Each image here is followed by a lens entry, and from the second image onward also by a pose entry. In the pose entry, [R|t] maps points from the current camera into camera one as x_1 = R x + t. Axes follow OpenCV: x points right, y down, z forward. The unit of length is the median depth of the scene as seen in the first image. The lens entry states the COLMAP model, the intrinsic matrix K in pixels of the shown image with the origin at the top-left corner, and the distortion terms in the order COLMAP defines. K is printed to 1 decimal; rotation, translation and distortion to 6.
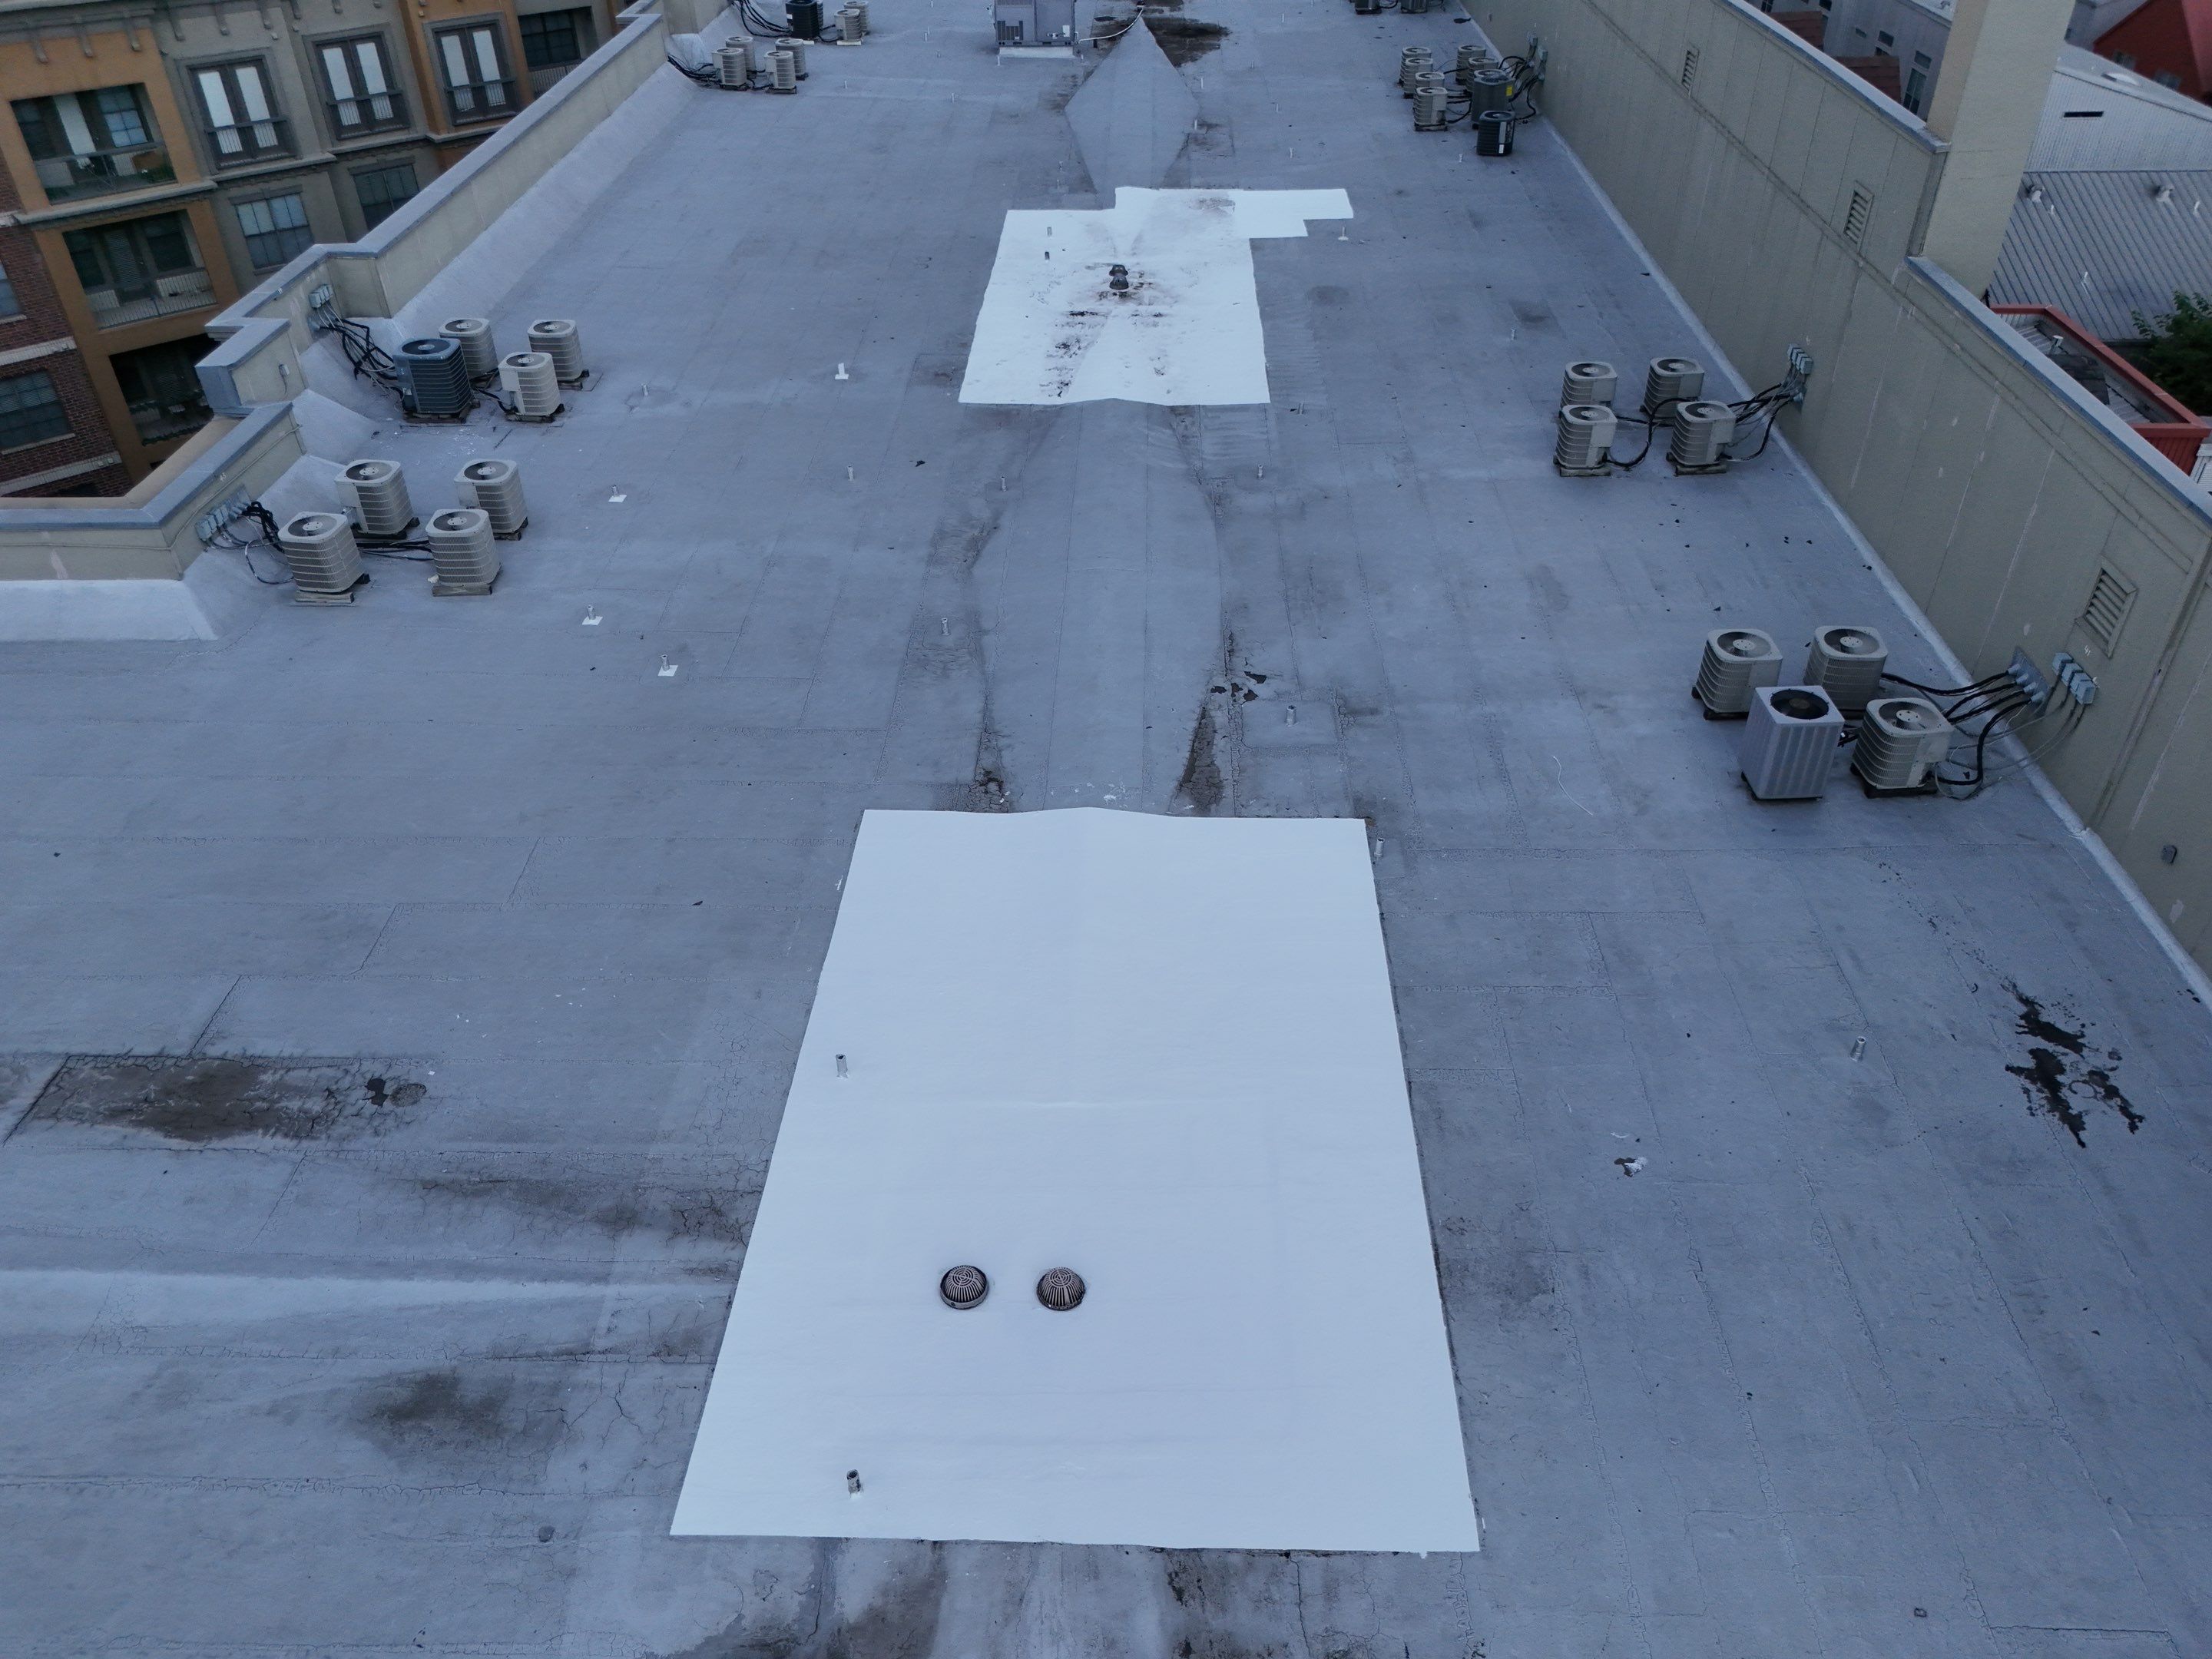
lens RADIAL K [[1627.9, 0, 1111.5], [0, 1627.9, 827.7], [0, 0, 1]] dist [0.061862, -0.051916]
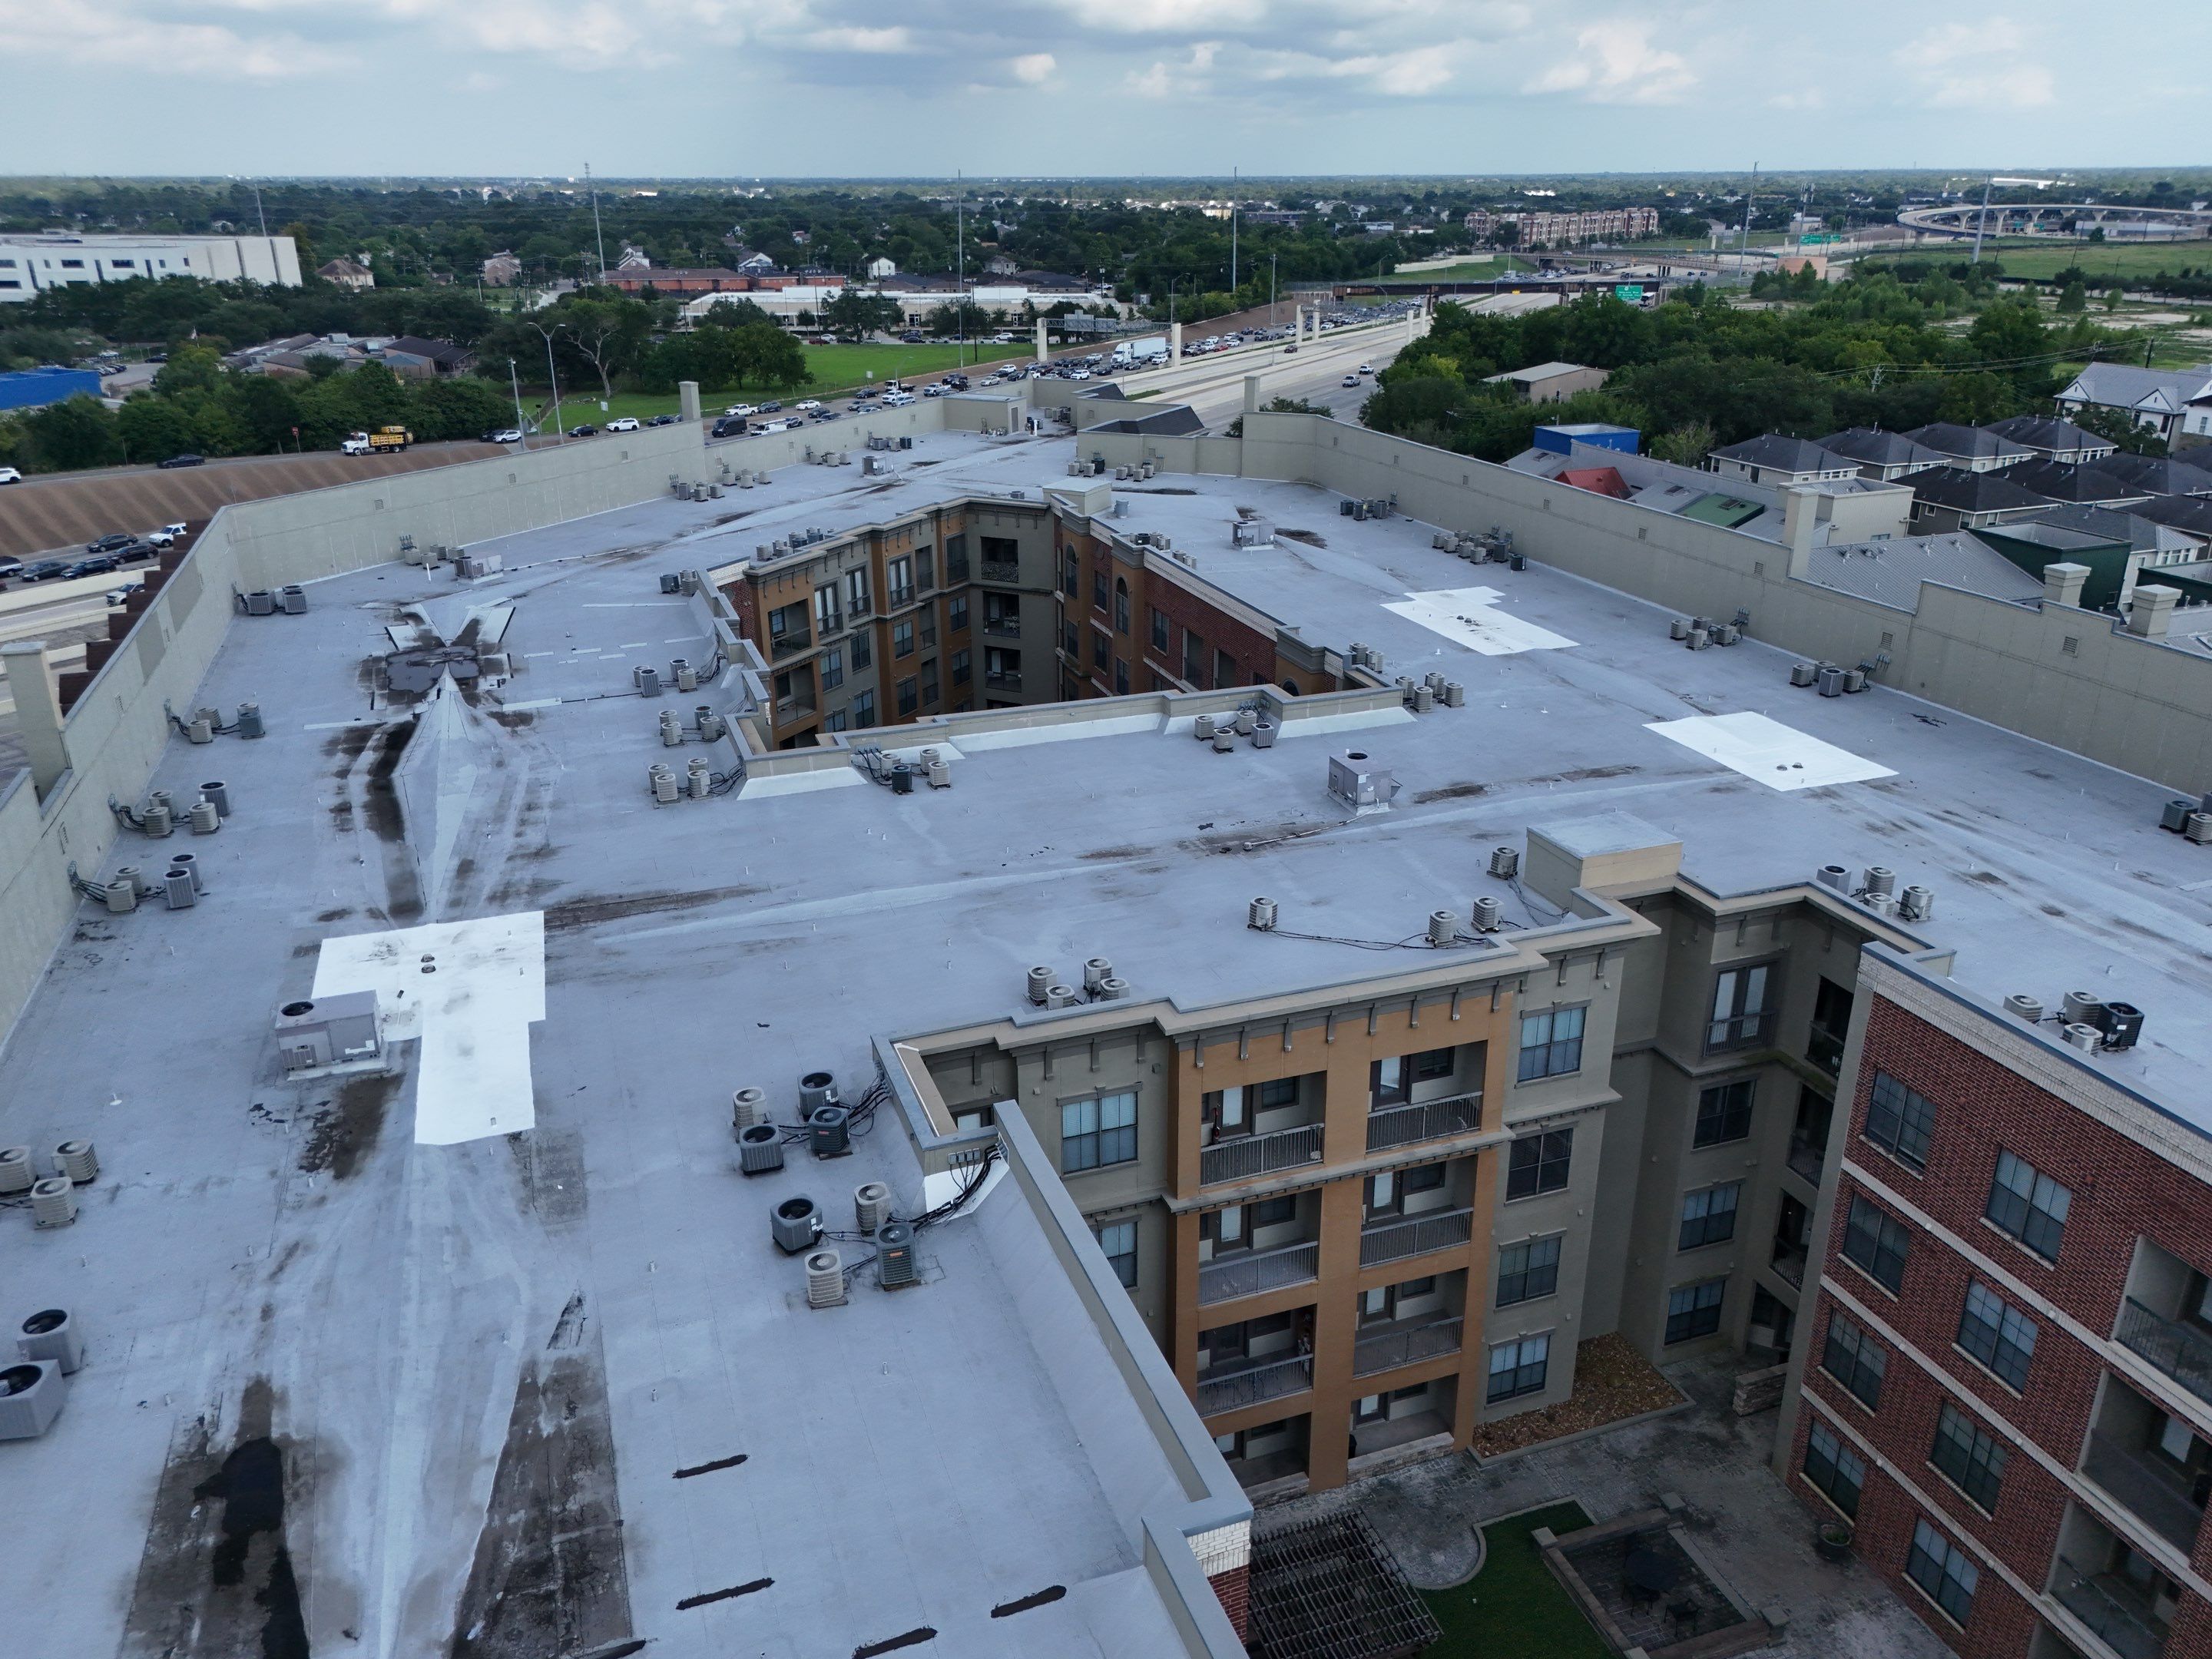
lens RADIAL K [[1627.9, 0, 1111.5], [0, 1627.9, 827.7], [0, 0, 1]] dist [0.061862, -0.051916]
pose [[0.932141, -0.127735, 0.338817, -2.370167], [0.210875, 0.952161, -0.221182, 0.722678], [-0.294355, 0.277621, 0.914484, -1.859064]]
